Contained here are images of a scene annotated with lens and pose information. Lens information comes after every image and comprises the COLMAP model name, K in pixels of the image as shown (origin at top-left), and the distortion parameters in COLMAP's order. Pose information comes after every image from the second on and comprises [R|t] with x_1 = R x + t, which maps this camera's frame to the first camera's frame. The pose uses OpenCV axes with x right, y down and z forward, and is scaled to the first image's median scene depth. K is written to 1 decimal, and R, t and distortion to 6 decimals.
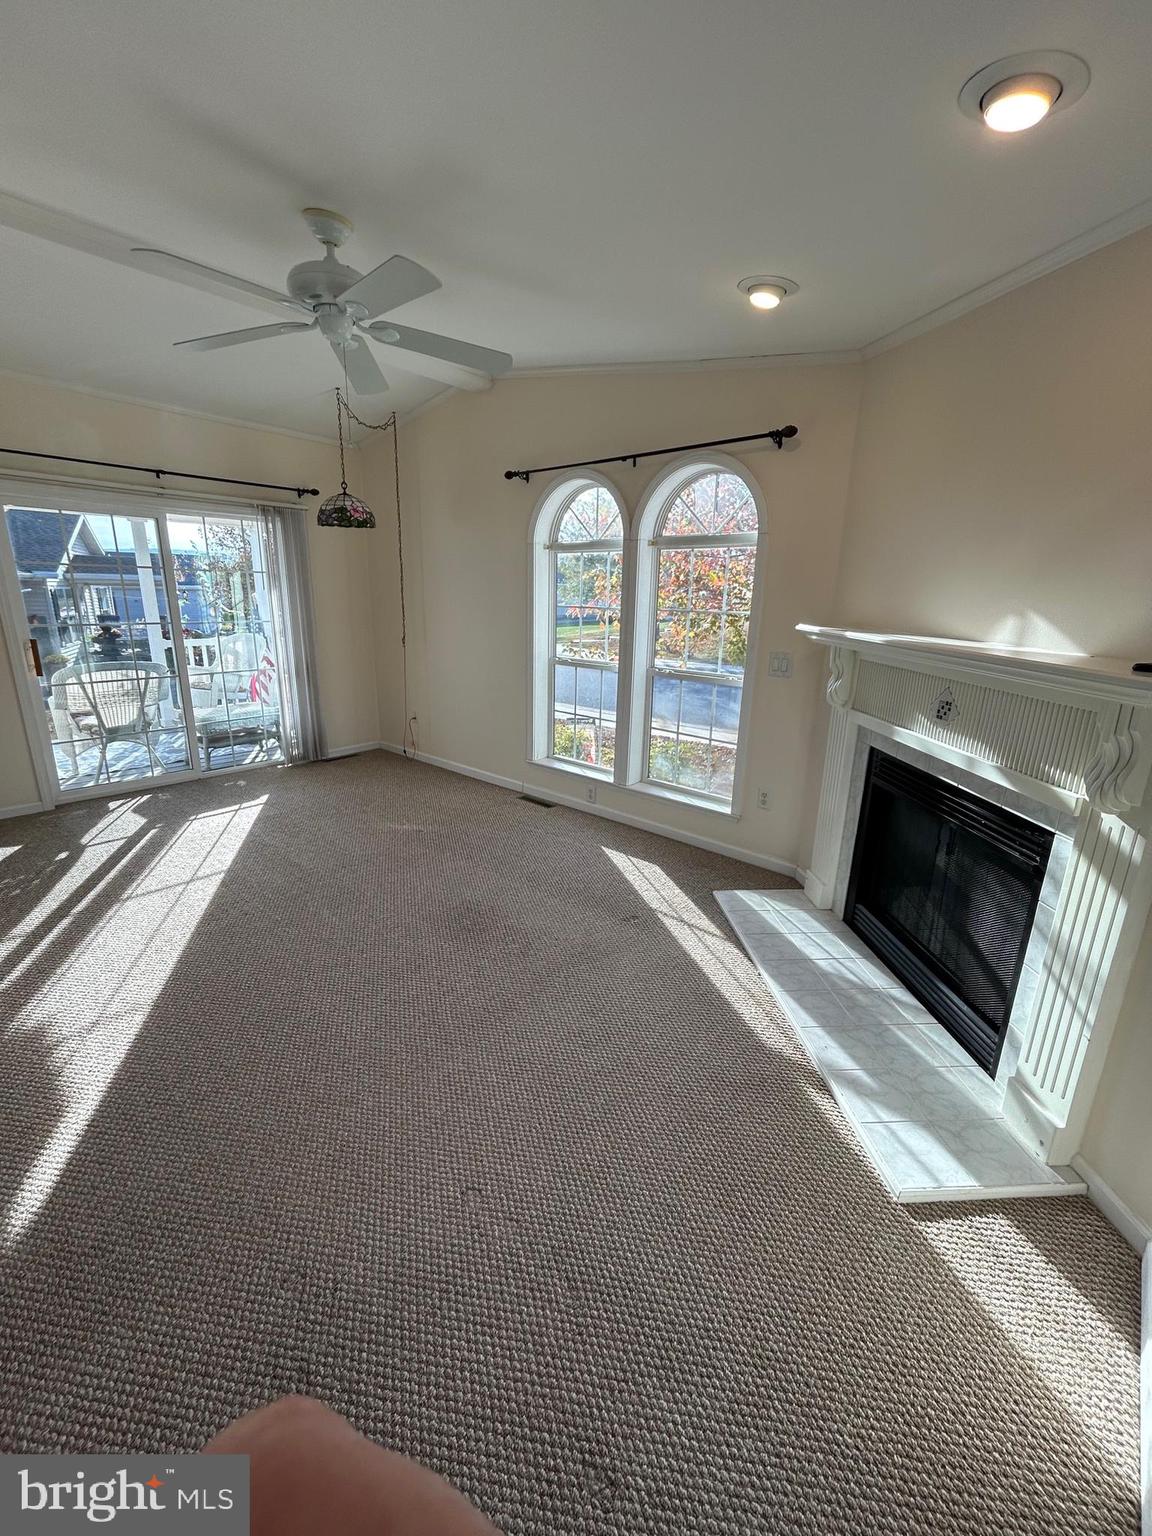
lens RADIAL K [[630.3, 0, 573.6], [0, 630.3, 762.7], [0, 0, 1]] dist [-0.000425, 0.000318]
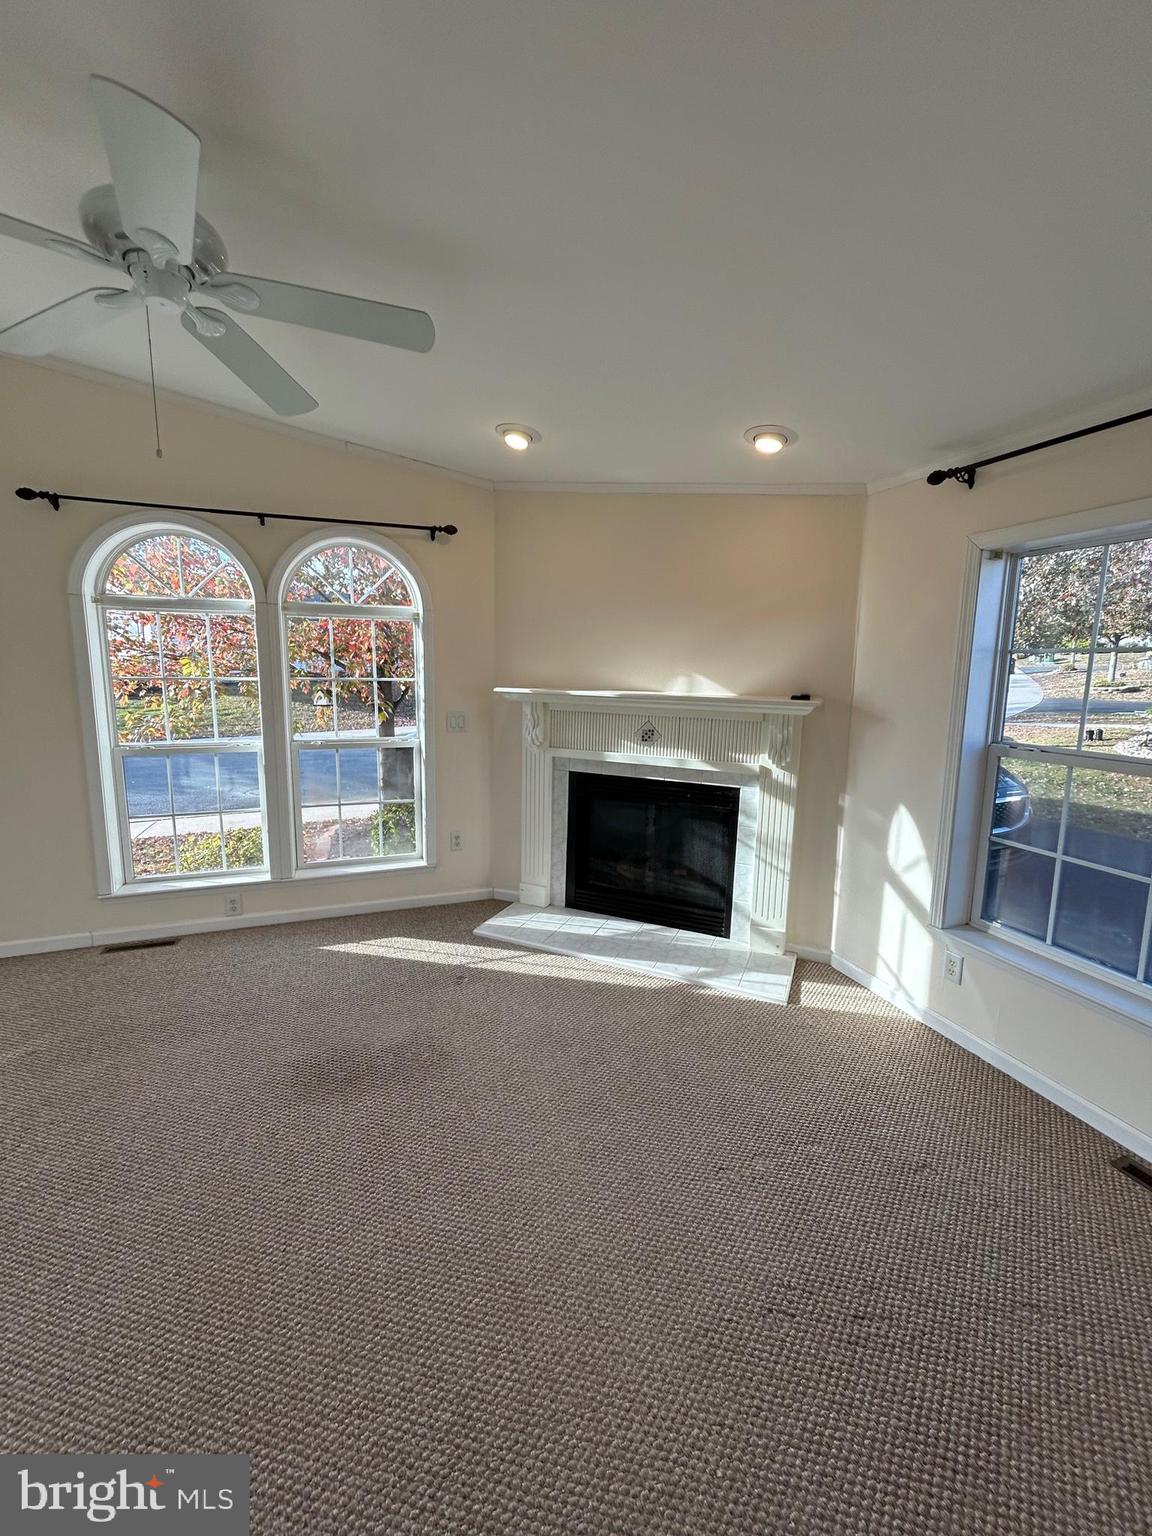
lens RADIAL K [[630.3, 0, 571.9], [0, 630.3, 769.4], [0, 0, 1]] dist [-0.000425, 0.000318]
pose [[0.463465, -0.158073, 0.871902, -0.843904], [0.228829, 0.971936, 0.054573, -0.121788], [-0.856059, 0.174224, 0.486630, 0.382756]]
